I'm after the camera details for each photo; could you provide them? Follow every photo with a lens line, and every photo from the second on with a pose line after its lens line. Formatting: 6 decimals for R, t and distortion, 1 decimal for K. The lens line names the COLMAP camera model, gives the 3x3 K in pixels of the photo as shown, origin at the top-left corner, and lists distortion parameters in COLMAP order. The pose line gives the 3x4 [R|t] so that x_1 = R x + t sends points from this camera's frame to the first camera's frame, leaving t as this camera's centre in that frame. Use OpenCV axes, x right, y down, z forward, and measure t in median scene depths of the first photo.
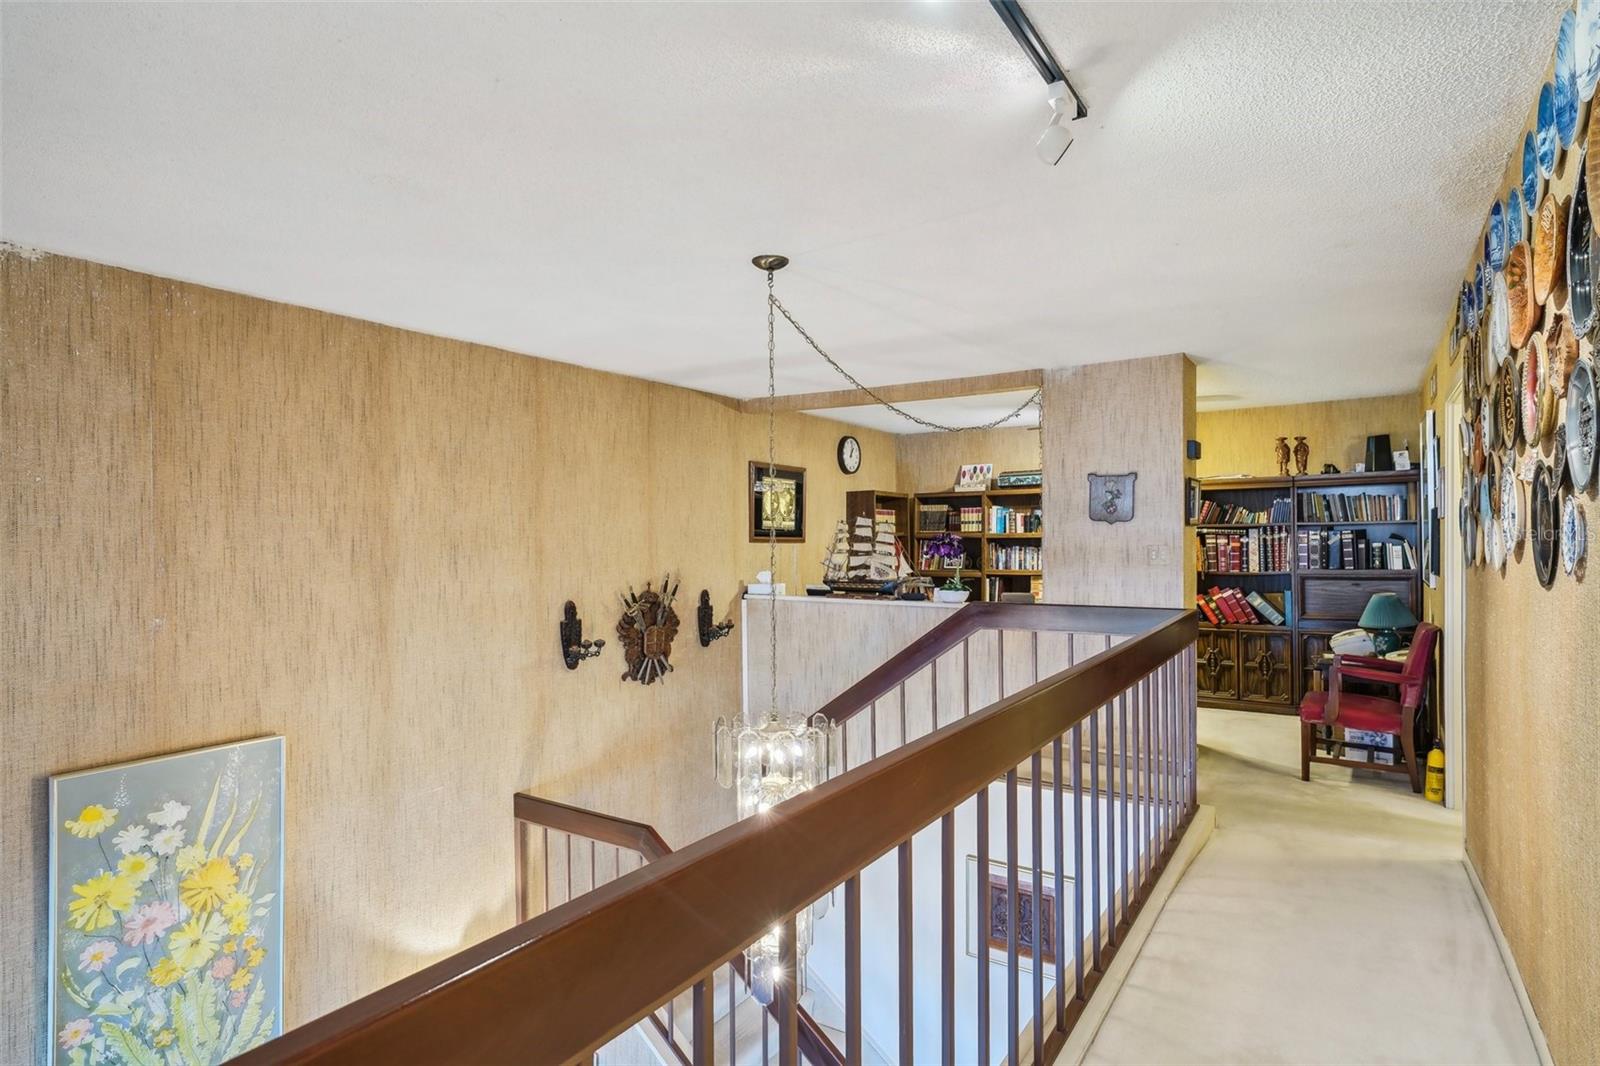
lens RADIAL K [[823.1, 0, 800.0], [0, 823.1, 533.0], [0, 0, 1]] dist [-0.000080, 0.000064]
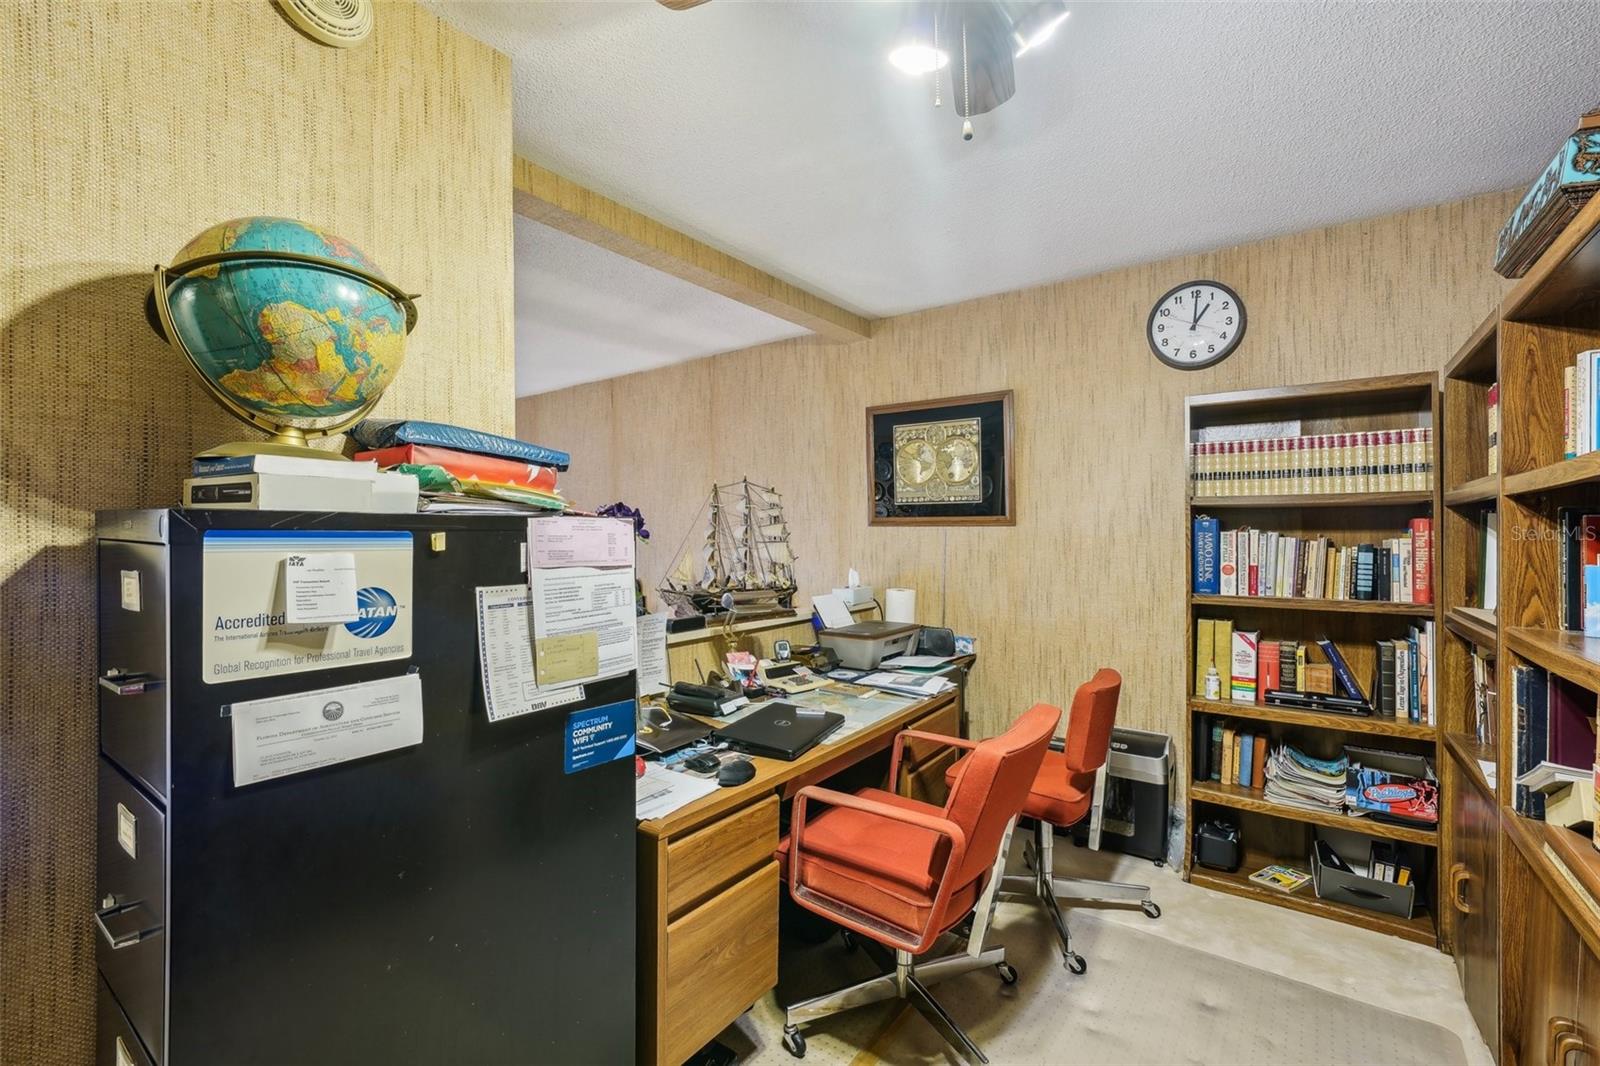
lens RADIAL K [[689.6, 0, 800.0], [0, 689.6, 533.0], [0, 0, 1]] dist [-0.001660, -0.000130]
pose [[-0.023665, -0.001511, -0.999719, 0.669933], [0.010634, 0.999942, -0.001763, 0.023137], [0.999663, -0.010673, -0.023648, 1.230607]]
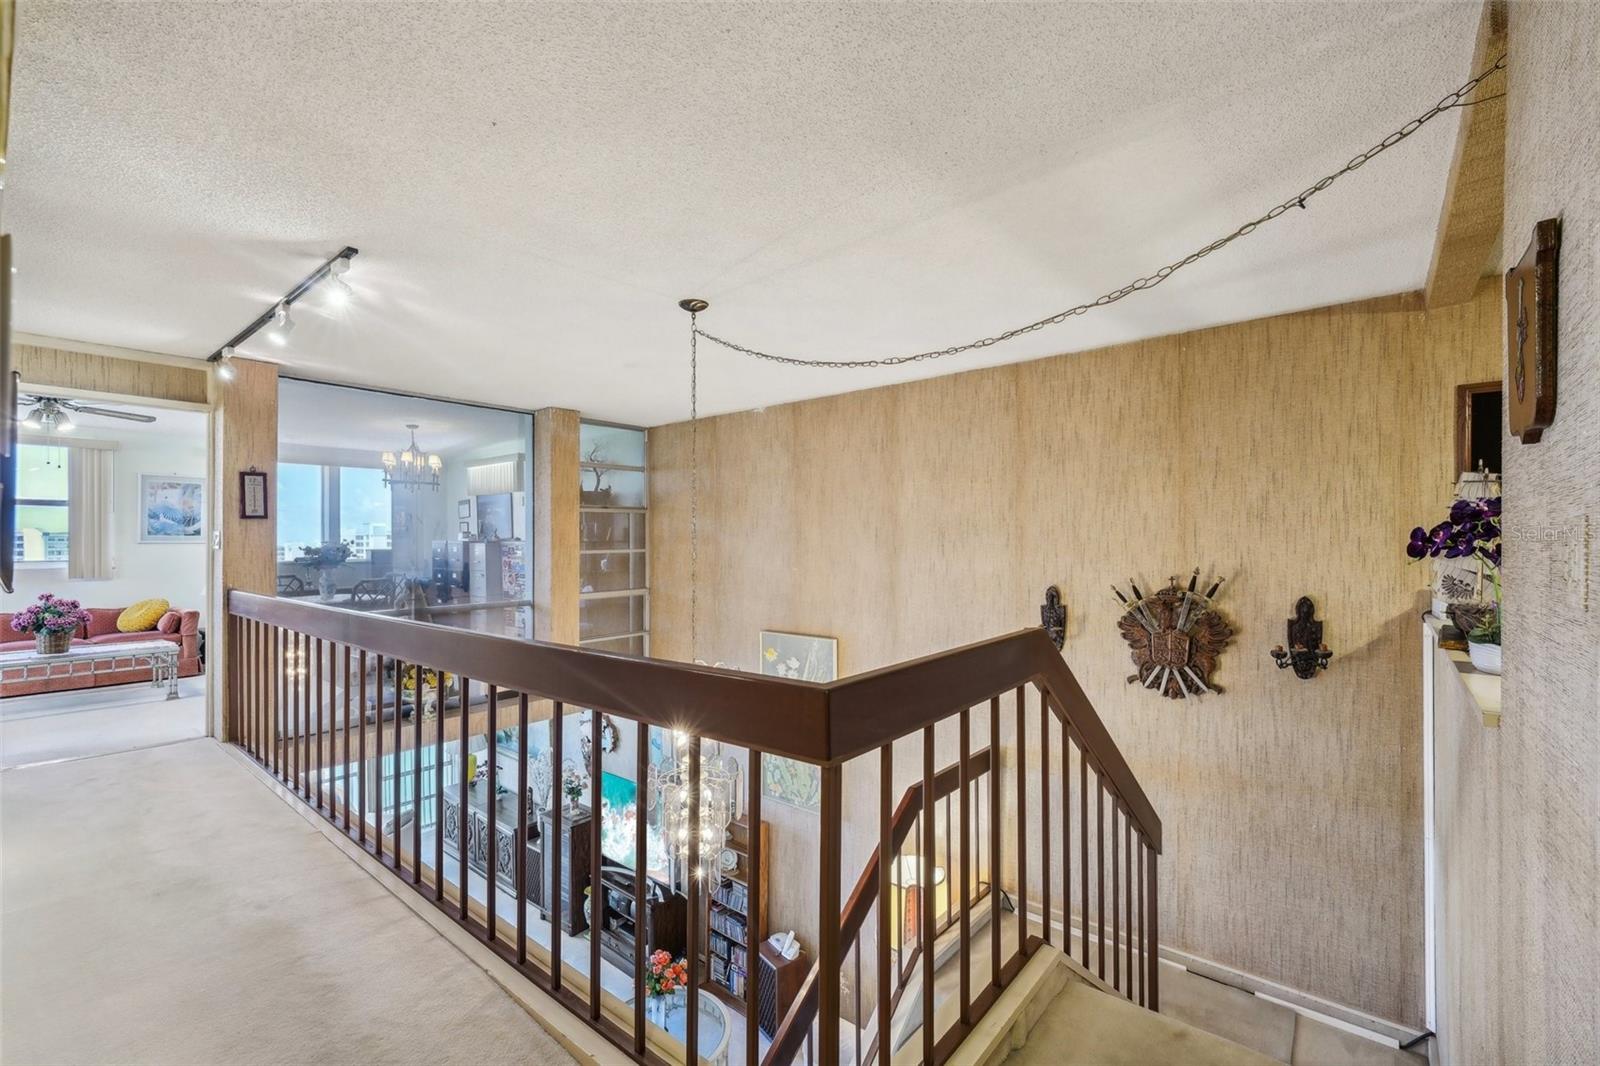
lens RADIAL K [[689.6, 0, 800.0], [0, 689.6, 533.0], [0, 0, 1]] dist [-0.001660, -0.000130]
pose [[-0.094396, -0.004503, -0.995525, 0.596827], [0.011383, 0.999920, -0.005602, 0.016849], [0.995470, -0.011861, -0.094338, 0.749526]]
